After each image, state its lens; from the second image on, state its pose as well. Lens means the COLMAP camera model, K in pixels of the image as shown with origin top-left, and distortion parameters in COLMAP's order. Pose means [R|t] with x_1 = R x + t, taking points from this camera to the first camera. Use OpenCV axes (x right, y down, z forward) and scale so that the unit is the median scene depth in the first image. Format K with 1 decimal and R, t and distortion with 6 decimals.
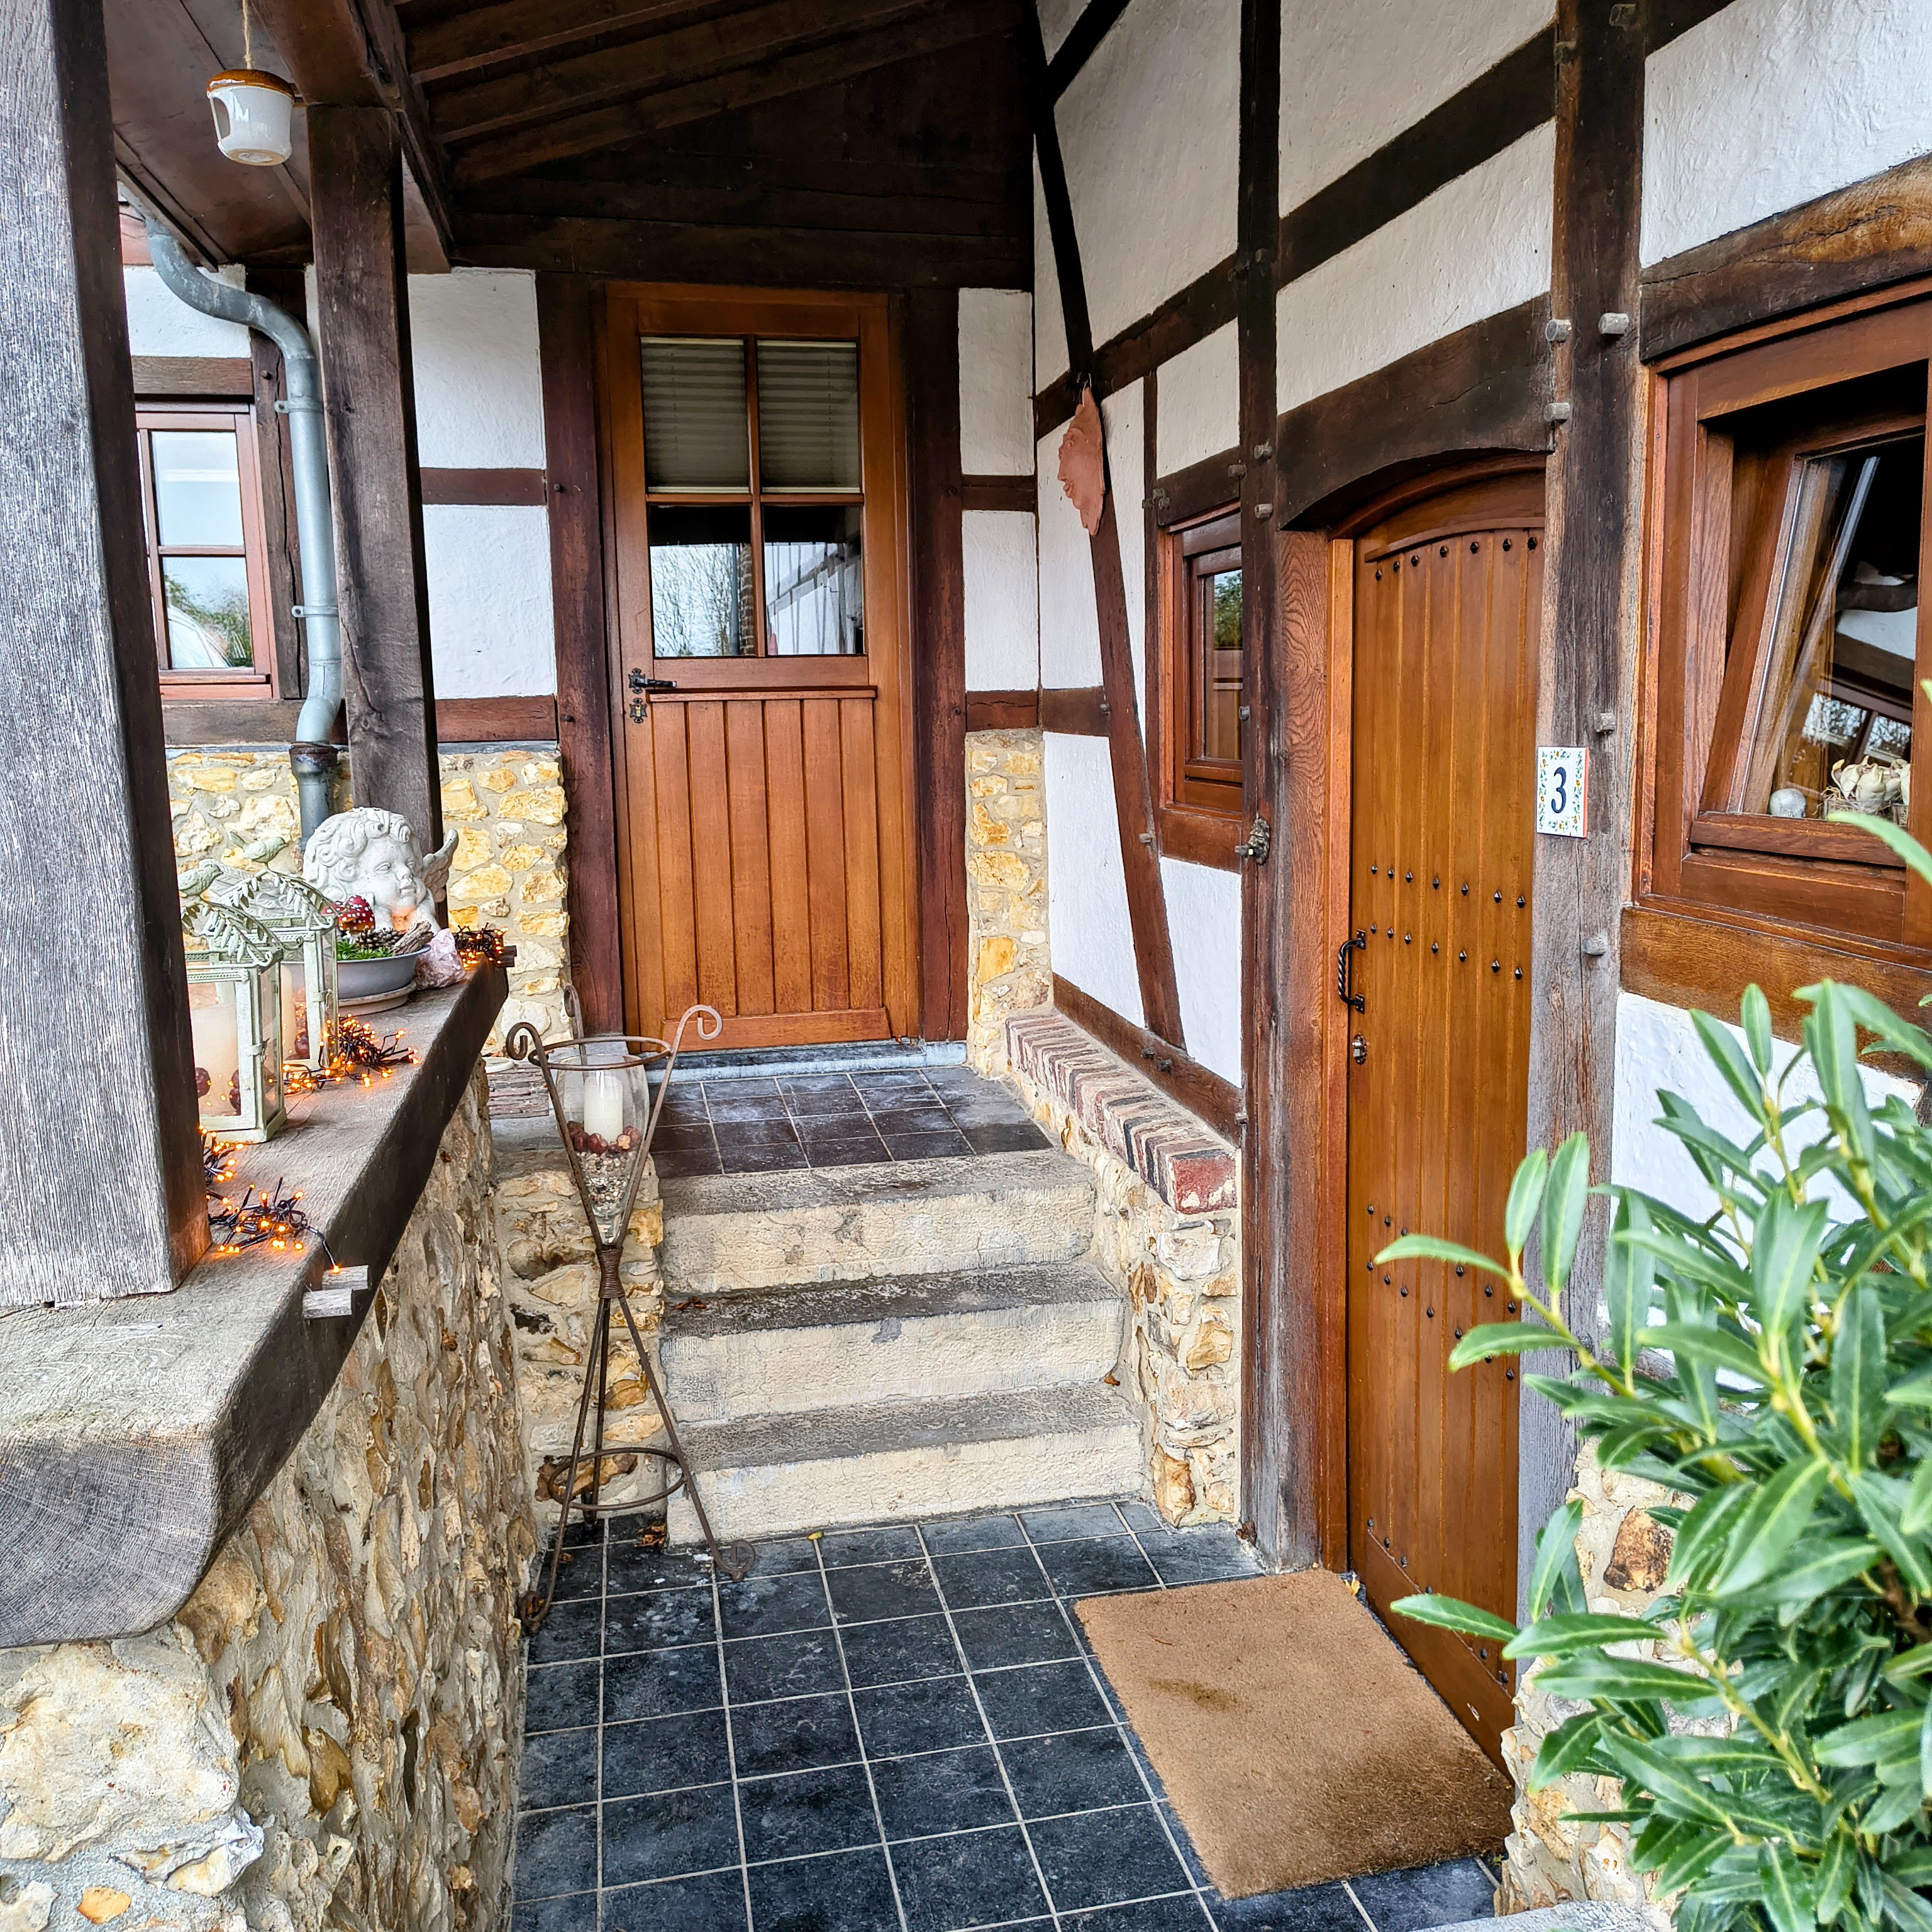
lens RADIAL K [[1792.8, 0, 965.6], [0, 1792.8, 957.9], [0, 0, 1]] dist [0.030511, 0.000000]
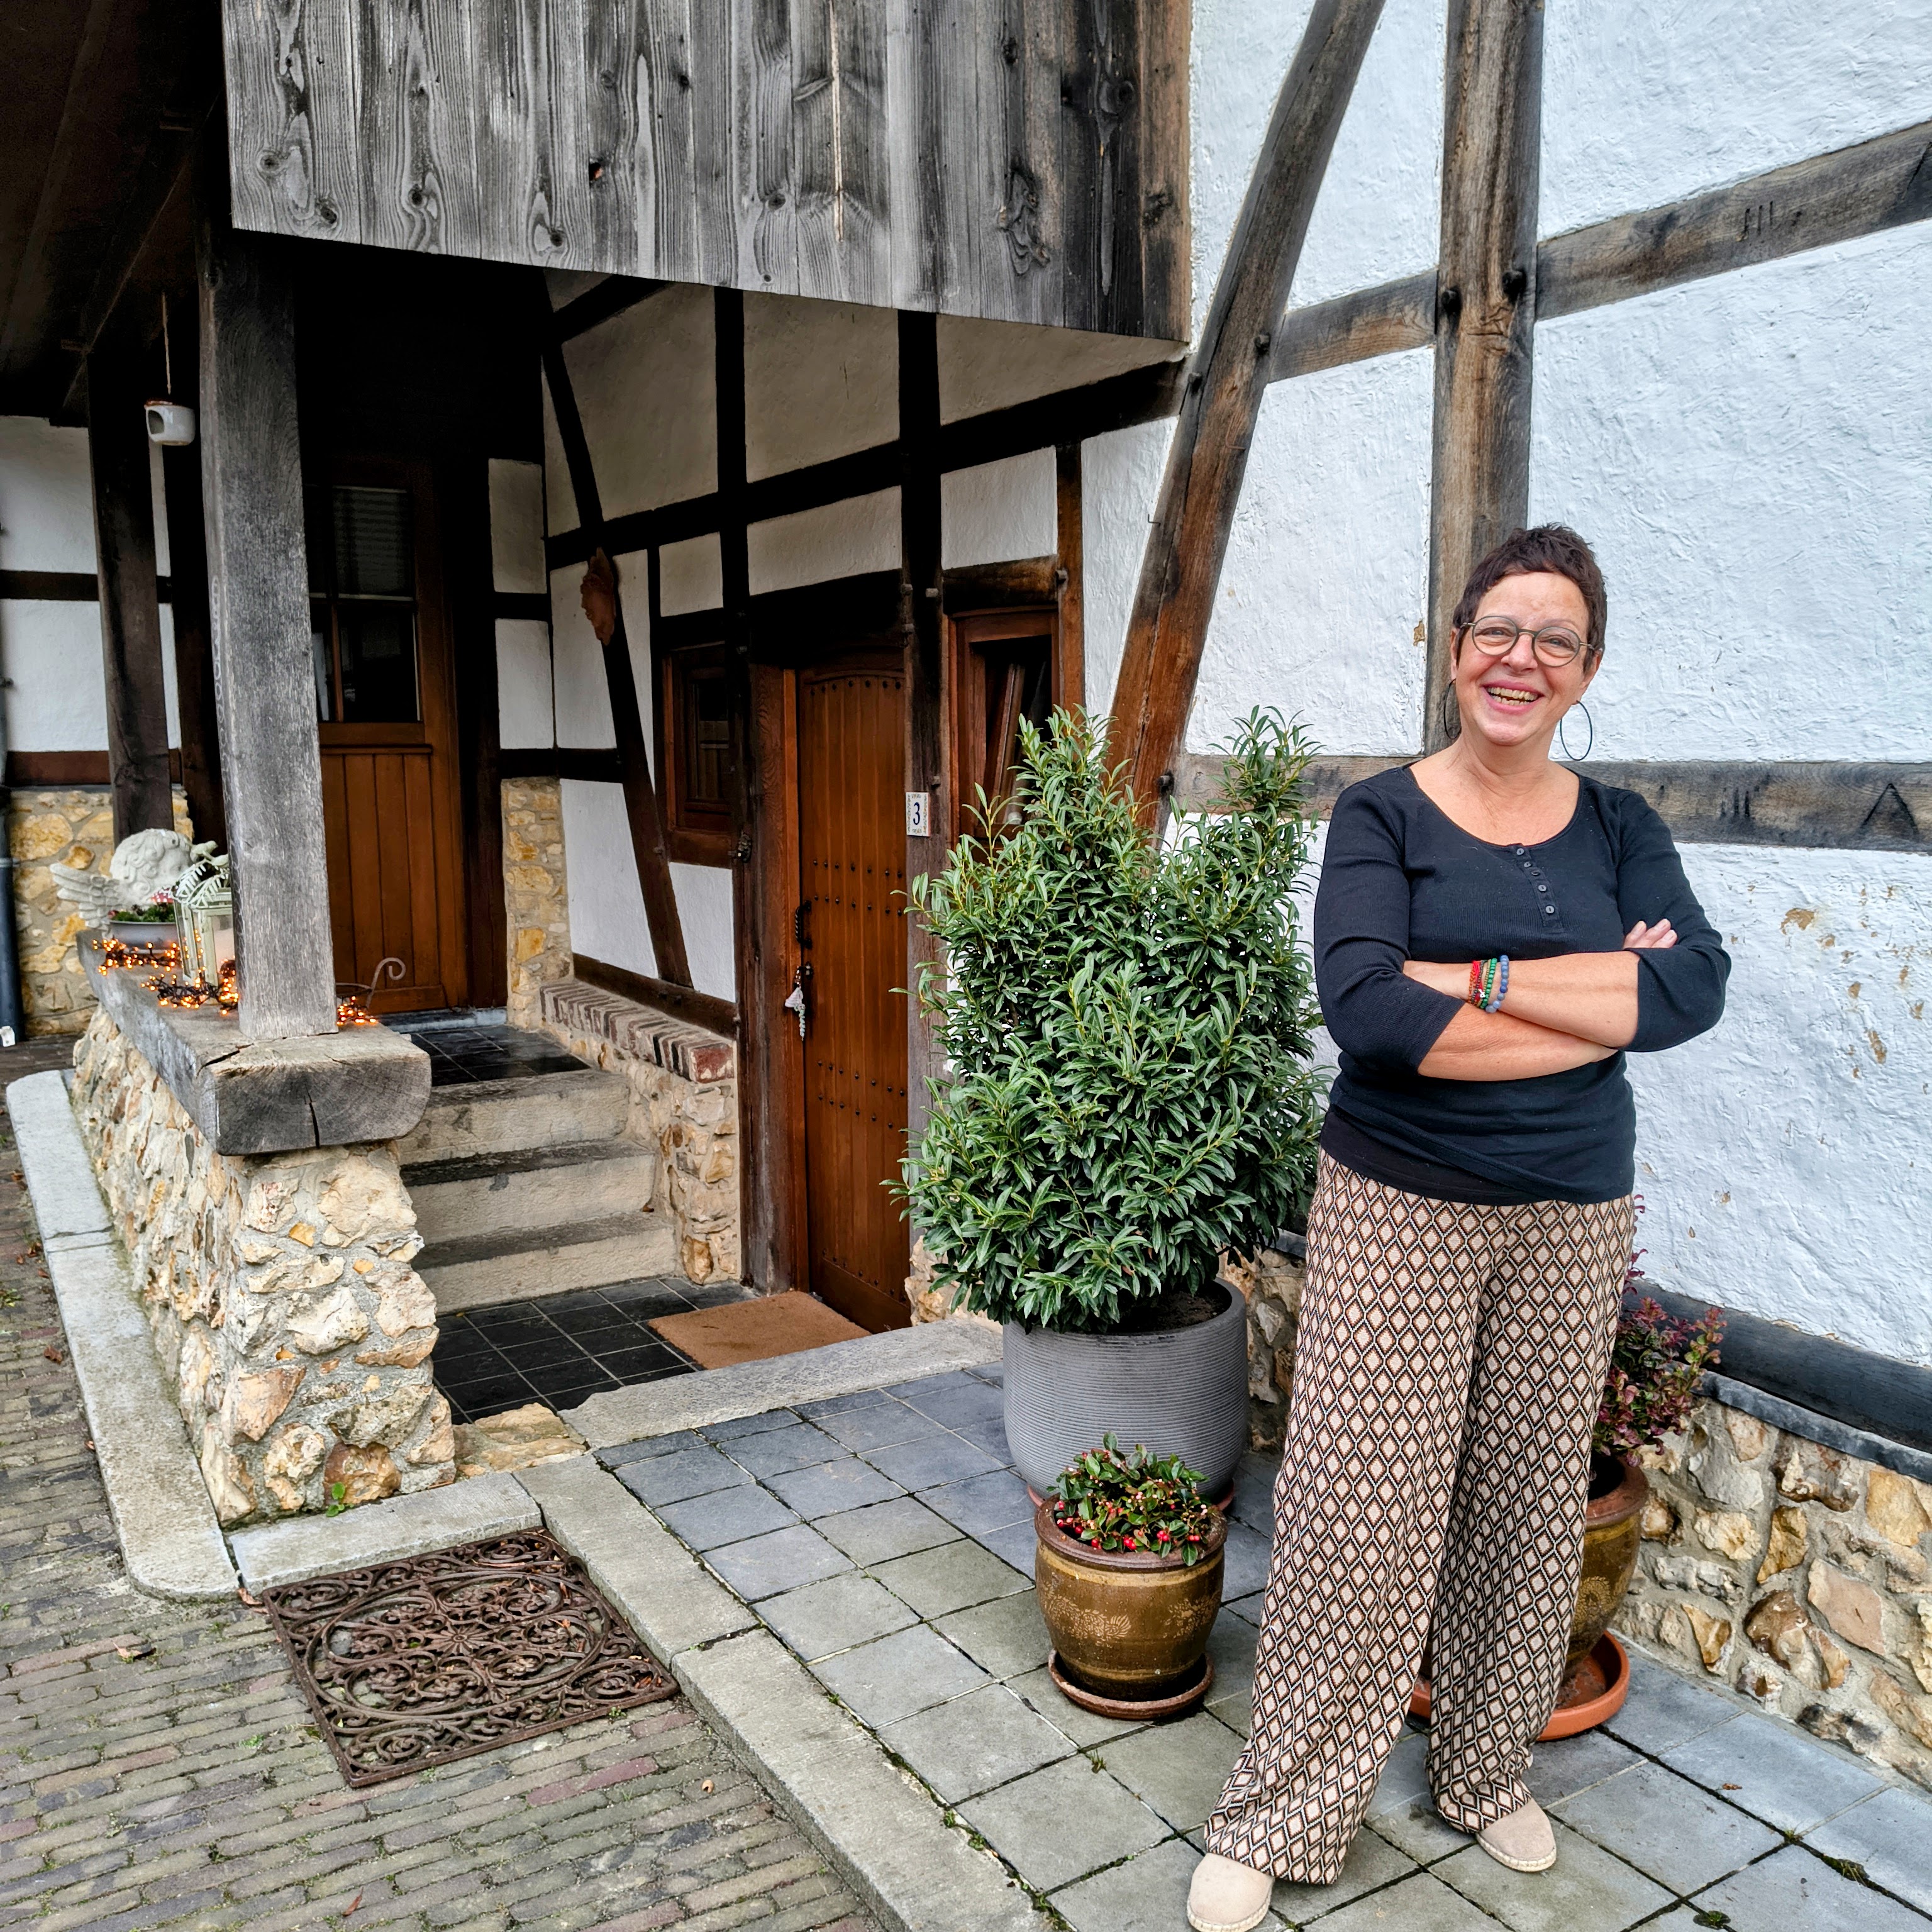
lens RADIAL K [[1792.8, 0, 966.5], [0, 1792.8, 966.6], [0, 0, 1]] dist [0.030511, 0.000000]
pose [[0.940292, -0.030454, 0.339004, -0.189950], [0.036705, 0.999254, -0.012042, 0.065285], [-0.338384, 0.023766, 0.940708, -0.566164]]
